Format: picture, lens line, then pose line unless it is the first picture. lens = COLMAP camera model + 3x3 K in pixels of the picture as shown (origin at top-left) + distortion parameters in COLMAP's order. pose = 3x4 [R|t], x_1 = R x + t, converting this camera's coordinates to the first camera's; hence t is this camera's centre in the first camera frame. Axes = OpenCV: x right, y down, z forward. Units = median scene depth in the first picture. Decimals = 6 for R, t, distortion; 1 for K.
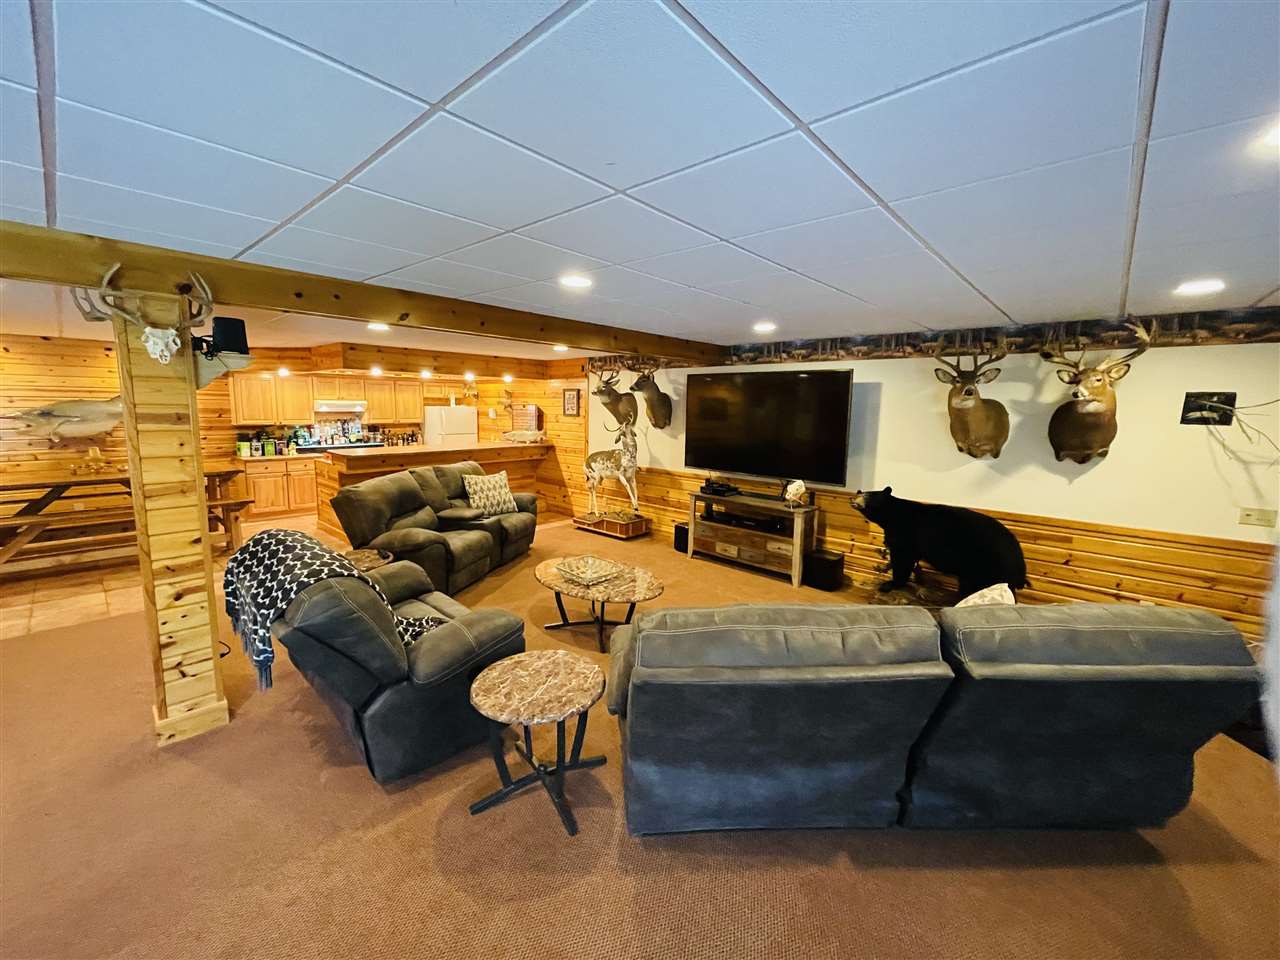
lens RADIAL K [[517.5, 0, 637.5], [0, 517.5, 475.3], [0, 0, 1]] dist [-0.004059, 0.000970]
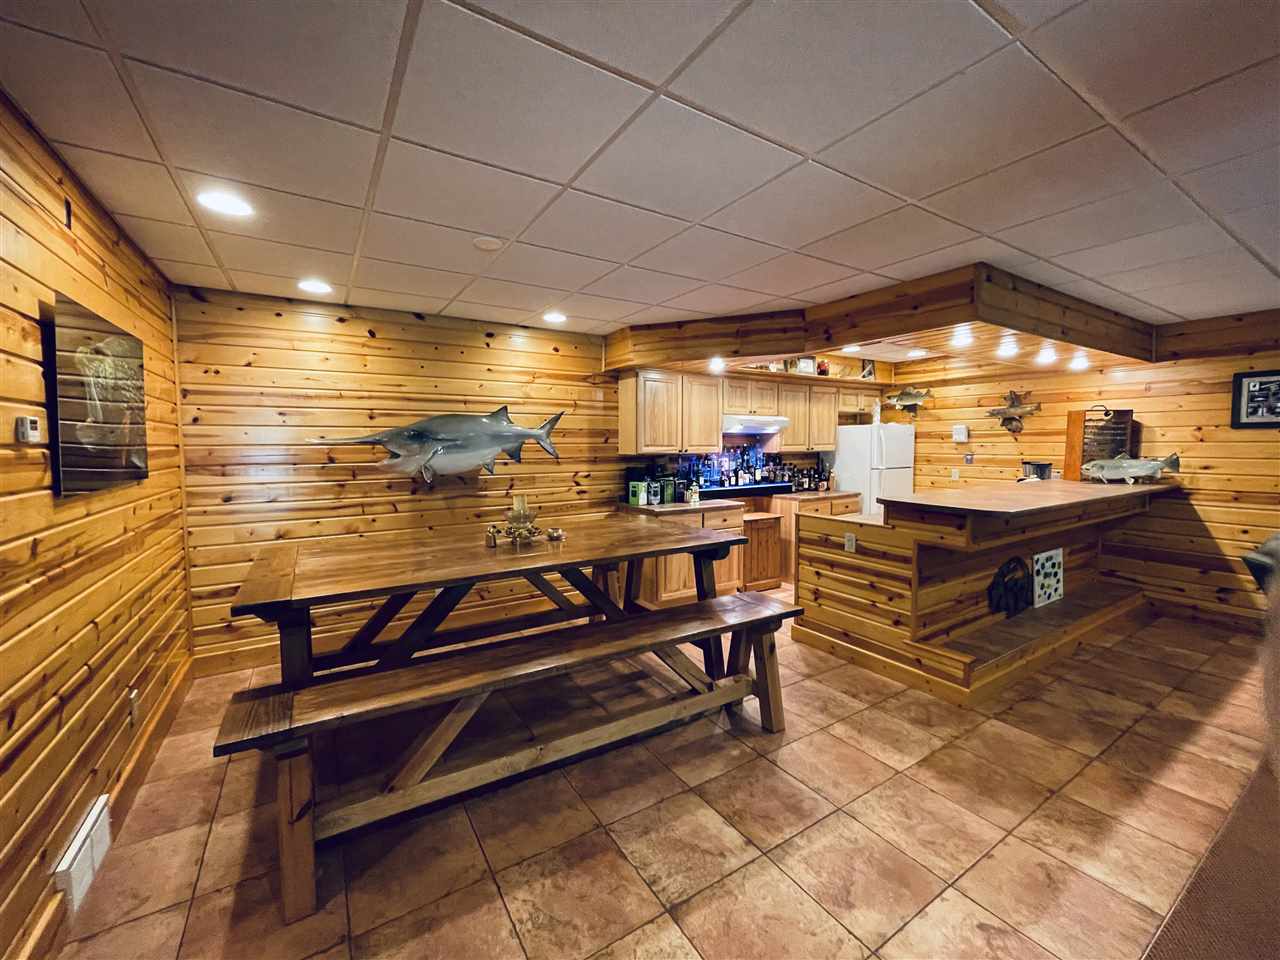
lens RADIAL K [[517.5, 0, 633.3], [0, 517.5, 474.3], [0, 0, 1]] dist [-0.004059, 0.000970]
pose [[0.962726, -0.006334, -0.270405, -0.788217], [-0.014654, 0.997036, -0.075530, -0.034545], [0.270082, 0.076677, 0.959779, 0.522532]]
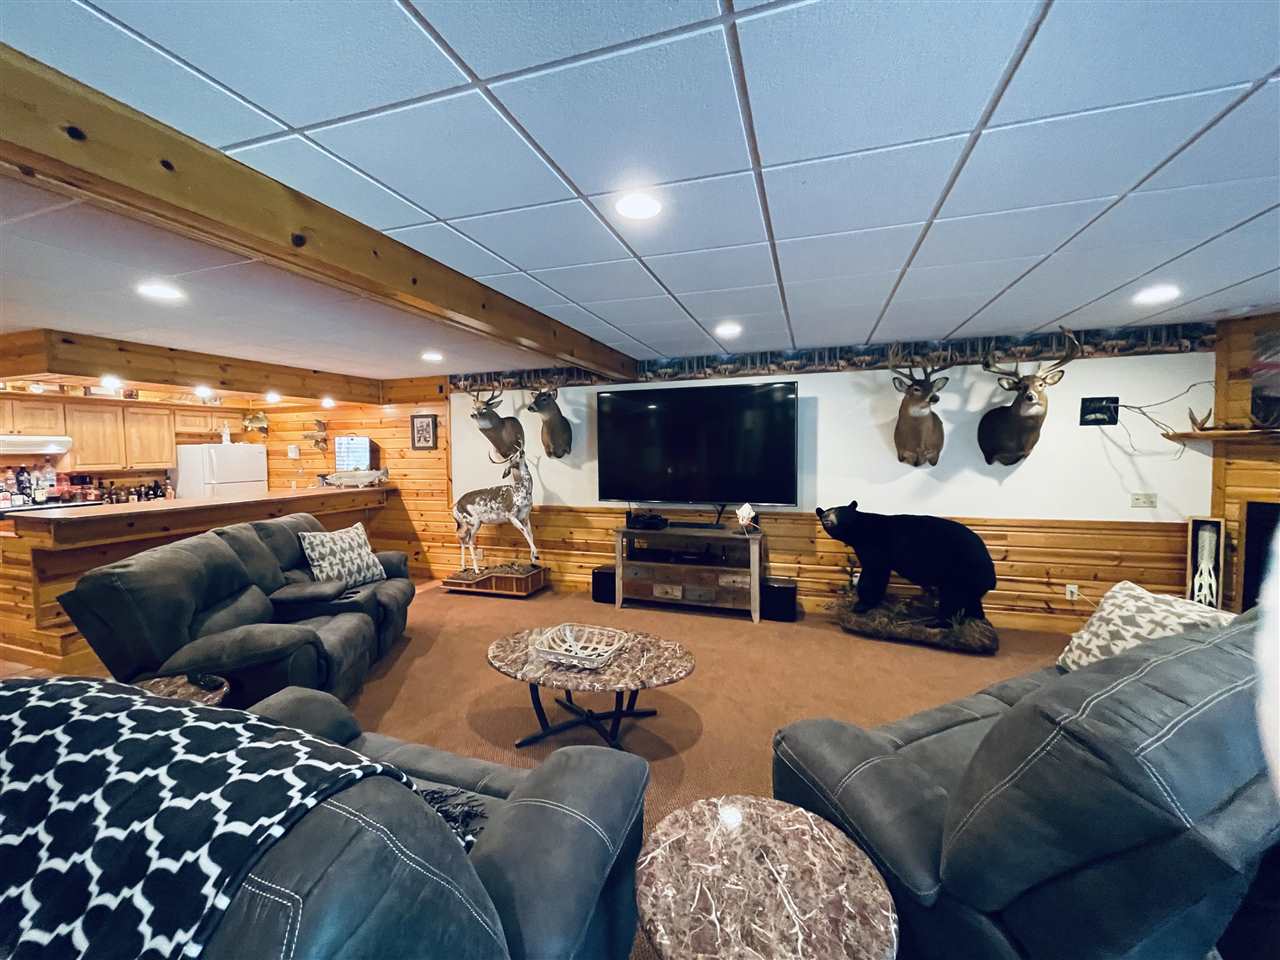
lens RADIAL K [[517.5, 0, 639.2], [0, 517.5, 474.4], [0, 0, 1]] dist [-0.004059, 0.000970]
pose [[0.916813, -0.046620, 0.396585, -0.197266], [0.080755, 0.994287, -0.069805, 0.006436], [-0.391065, 0.096024, 0.915340, 0.212592]]
